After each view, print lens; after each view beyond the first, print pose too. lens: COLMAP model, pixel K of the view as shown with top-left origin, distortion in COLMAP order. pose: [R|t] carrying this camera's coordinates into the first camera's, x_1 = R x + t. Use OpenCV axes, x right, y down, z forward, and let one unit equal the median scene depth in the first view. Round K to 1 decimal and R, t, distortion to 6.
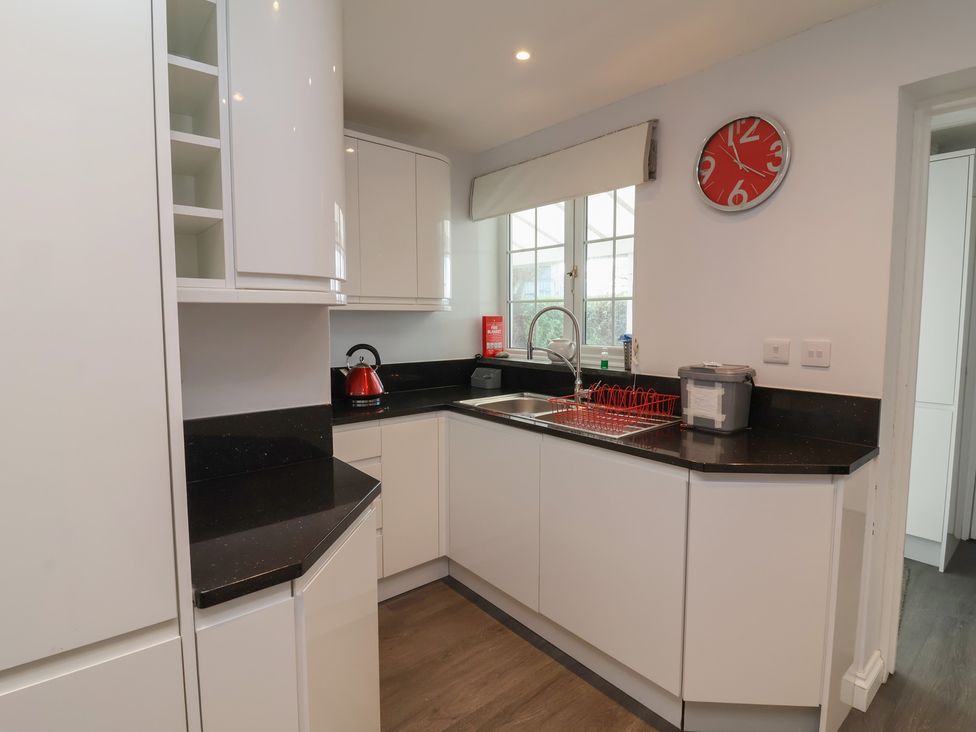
lens RADIAL K [[506.4, 0, 485.4], [0, 506.4, 359.2], [0, 0, 1]] dist [-0.007129, -0.008352]
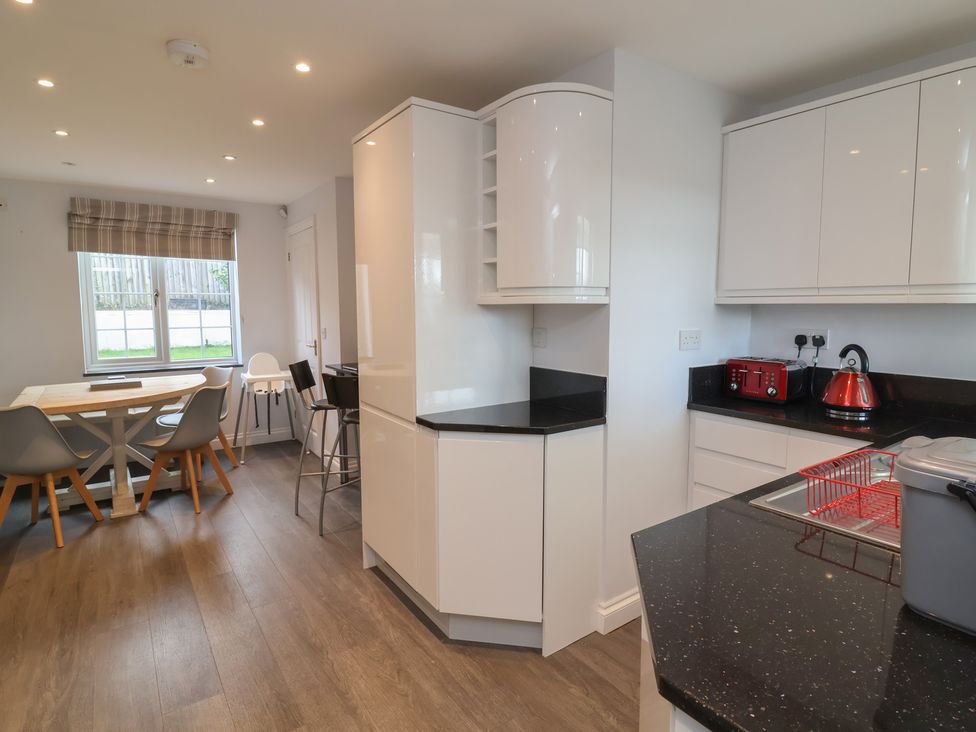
lens RADIAL K [[531.6, 0, 494.9], [0, 531.6, 359.1], [0, 0, 1]] dist [-0.006067, -0.009112]
pose [[-0.080226, 0.096683, -0.992077, 0.962639], [-0.081020, 0.991359, 0.103164, -0.069514], [0.993479, 0.088654, -0.071700, 0.711785]]
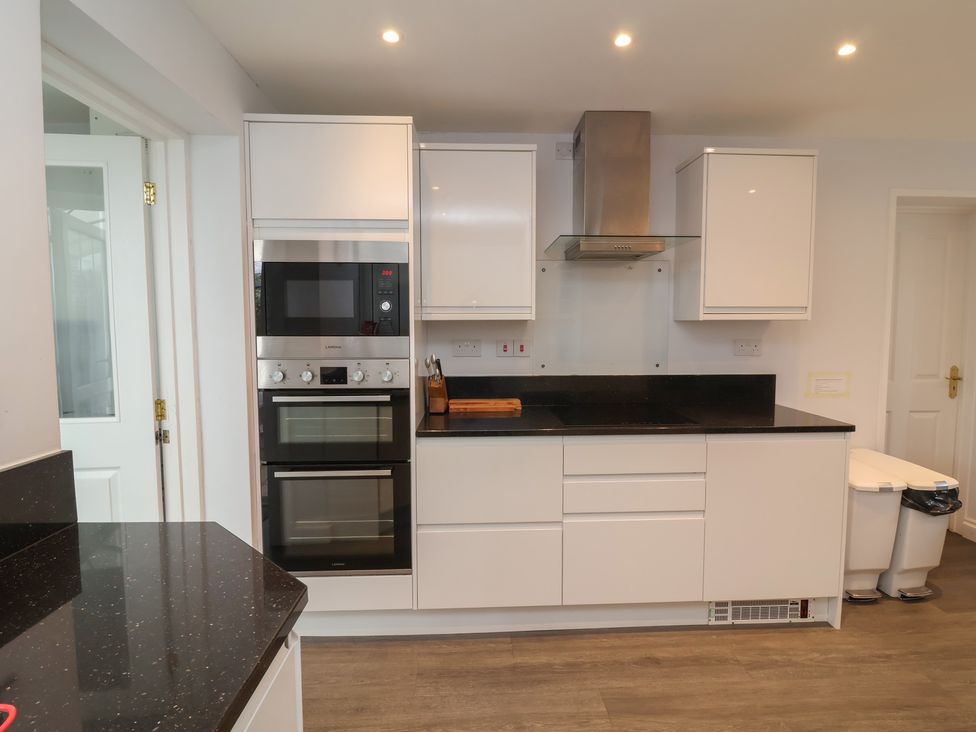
lens RADIAL K [[506.4, 0, 494.1], [0, 506.4, 365.4], [0, 0, 1]] dist [-0.007129, -0.008352]
pose [[-0.787335, -0.046587, 0.614762, -0.016456], [0.050838, 0.988839, 0.140044, -0.083974], [-0.614425, 0.141515, -0.776180, 1.061822]]
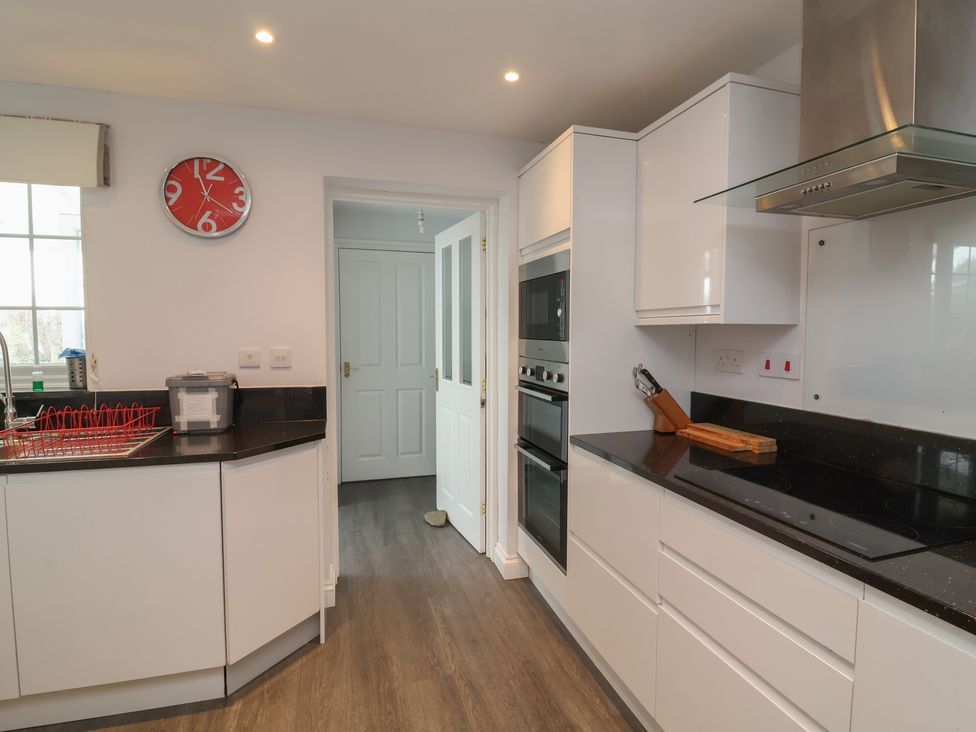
lens RADIAL K [[506.4, 0, 496.4], [0, 506.4, 362.0], [0, 0, 1]] dist [-0.007129, -0.008352]
pose [[0.400409, -0.055470, 0.914656, -0.298721], [0.071928, 0.996989, 0.028975, 0.001709], [-0.913509, 0.054188, 0.403193, -0.041739]]
